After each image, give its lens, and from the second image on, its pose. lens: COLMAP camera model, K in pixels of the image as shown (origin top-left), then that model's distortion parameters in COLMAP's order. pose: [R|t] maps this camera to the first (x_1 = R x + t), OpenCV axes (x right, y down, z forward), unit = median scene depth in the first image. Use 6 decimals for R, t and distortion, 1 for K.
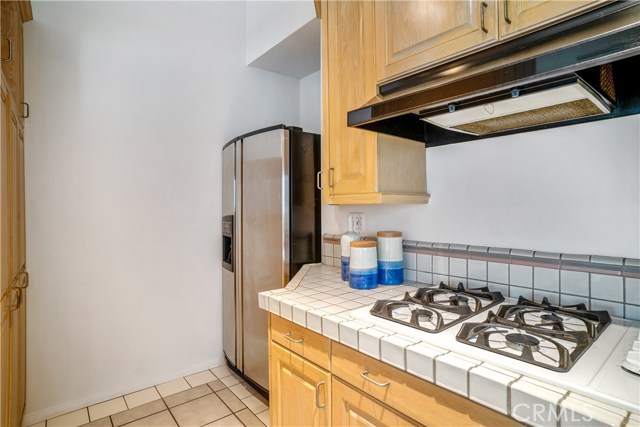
lens RADIAL K [[342.3, 0, 318.8], [0, 342.3, 198.9], [0, 0, 1]] dist [-0.073598, 0.037941]
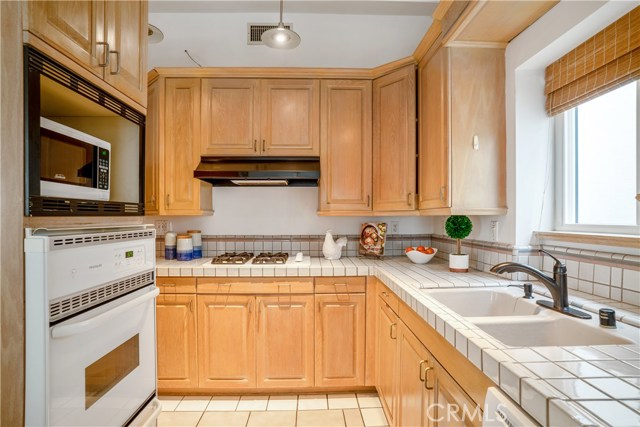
lens RADIAL K [[339.4, 0, 320.0], [0, 339.4, 213.5], [0, 0, 1]] dist [-0.075706, 0.042524]
pose [[0.601926, 0.014416, 0.798422, -0.897590], [-0.017566, 0.999834, -0.004810, 0.000183], [-0.798359, -0.011130, 0.602079, -0.683362]]
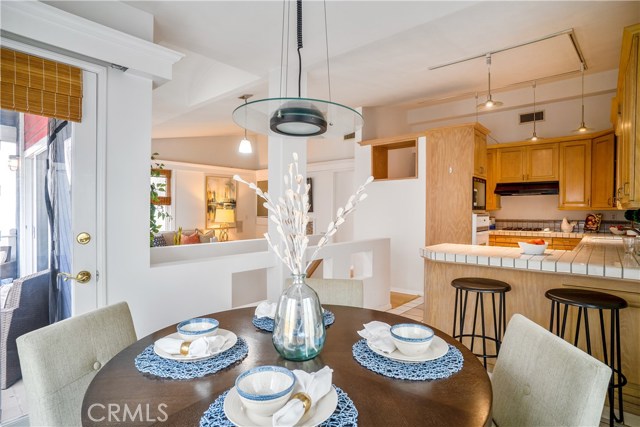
lens RADIAL K [[339.4, 0, 320.0], [0, 339.4, 213.5], [0, 0, 1]] dist [-0.075706, 0.042524]
pose [[0.983838, 0.007692, 0.178897, -2.644142], [-0.012505, 0.999589, 0.025789, -0.017870], [-0.178625, -0.027609, 0.983530, -2.652464]]
